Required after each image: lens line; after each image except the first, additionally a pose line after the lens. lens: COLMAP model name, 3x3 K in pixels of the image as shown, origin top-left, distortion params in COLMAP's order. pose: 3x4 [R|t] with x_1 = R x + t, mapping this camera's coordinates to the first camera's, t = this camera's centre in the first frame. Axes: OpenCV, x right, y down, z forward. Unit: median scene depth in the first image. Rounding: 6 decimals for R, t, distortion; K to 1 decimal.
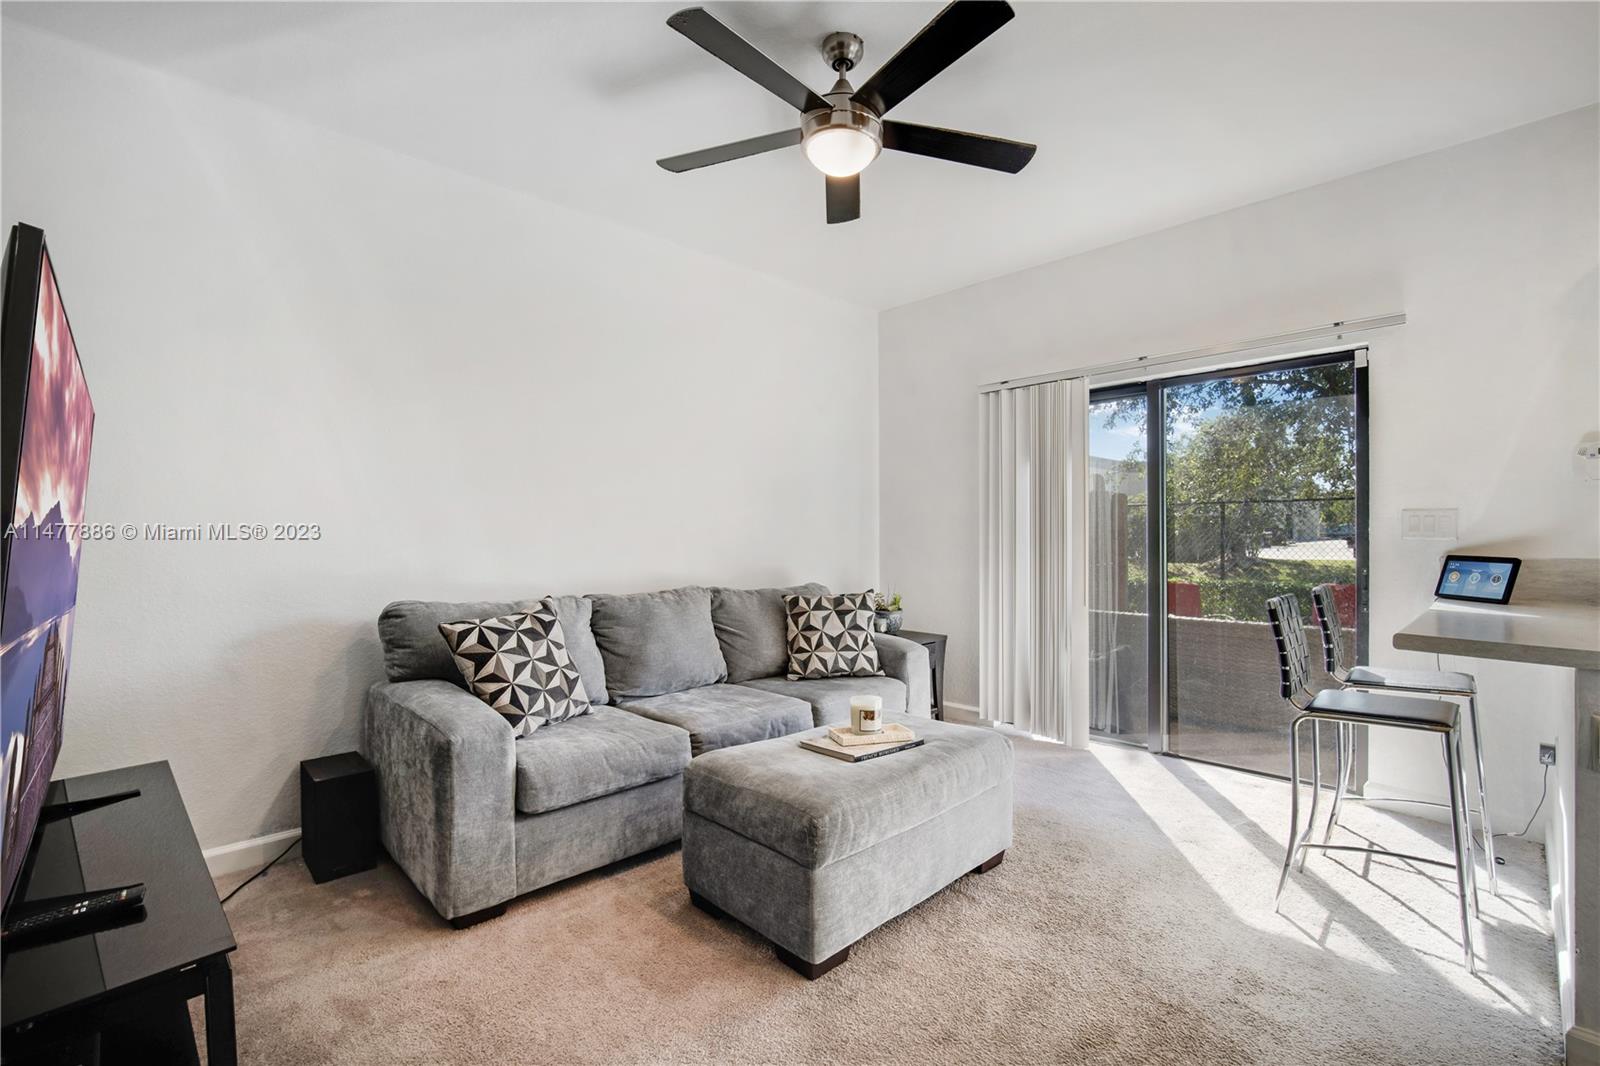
lens RADIAL K [[704.2, 0, 801.3], [0, 704.2, 547.7], [0, 0, 1]] dist [0.000941, 0.000056]
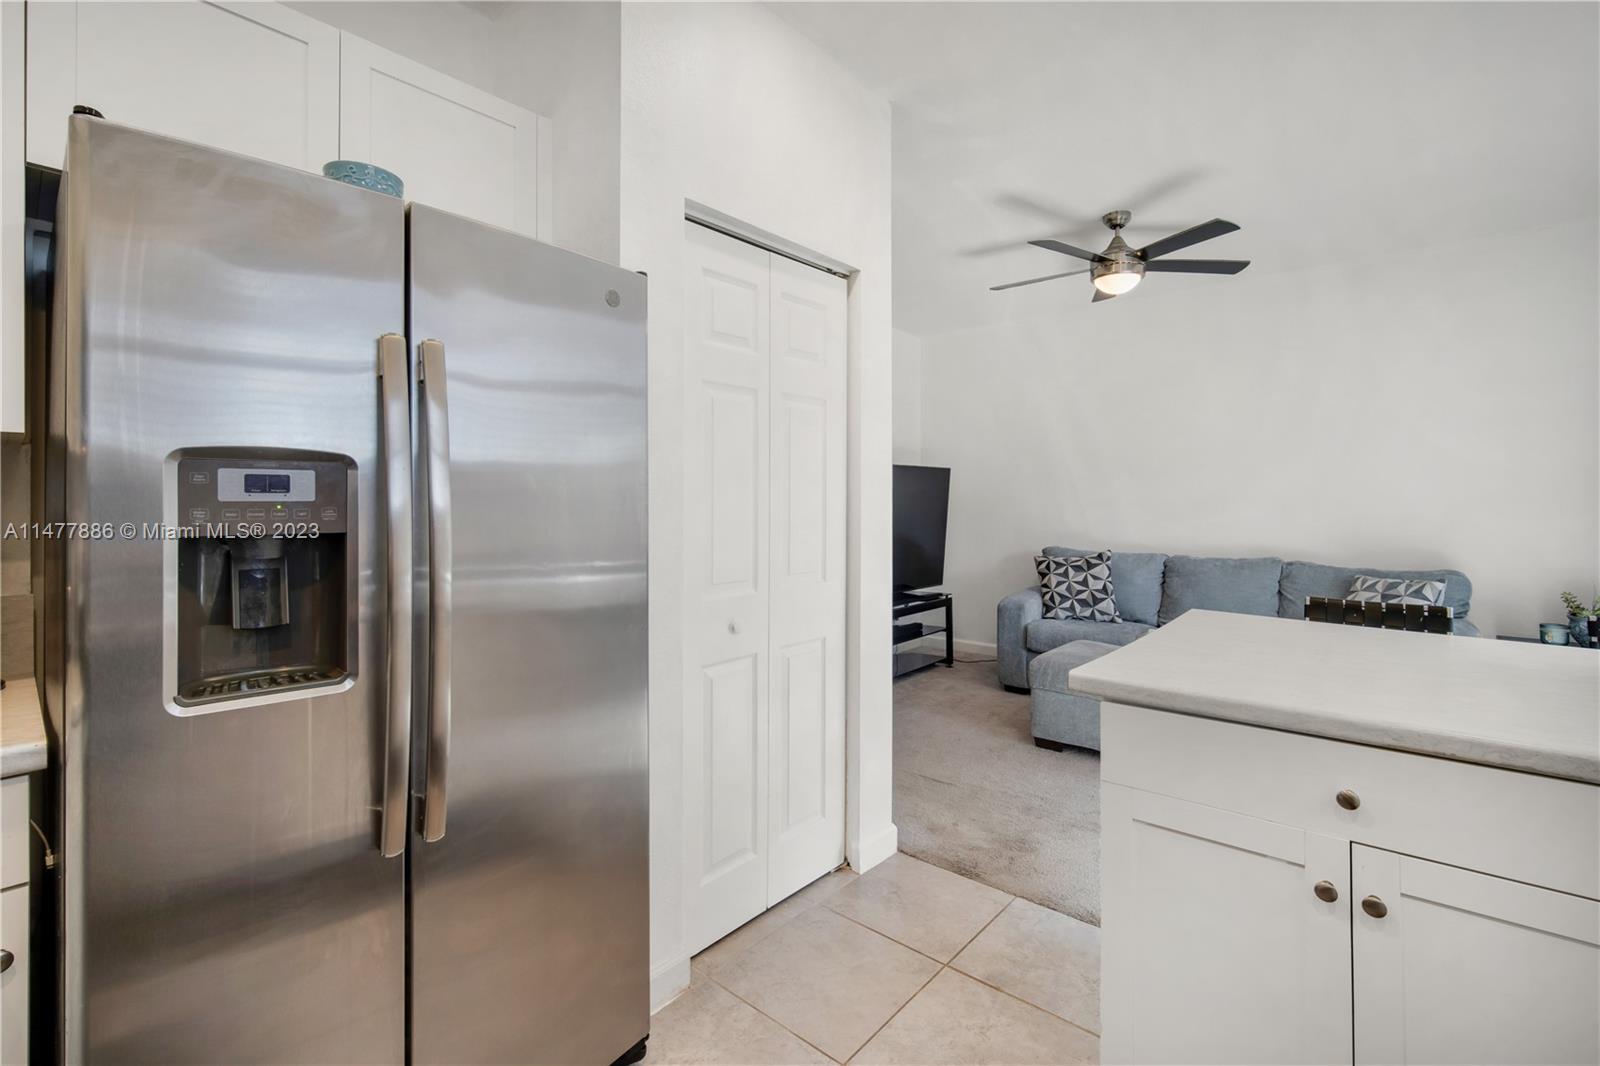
lens RADIAL K [[712.3, 0, 789.9], [0, 712.3, 505.1], [0, 0, 1]] dist [0.001205, 0.000425]
pose [[0.085291, 0.000514, -0.996356, 1.093674], [-0.019980, 0.999800, -0.001195, -0.018344], [0.996156, 0.020009, 0.085284, 0.078168]]
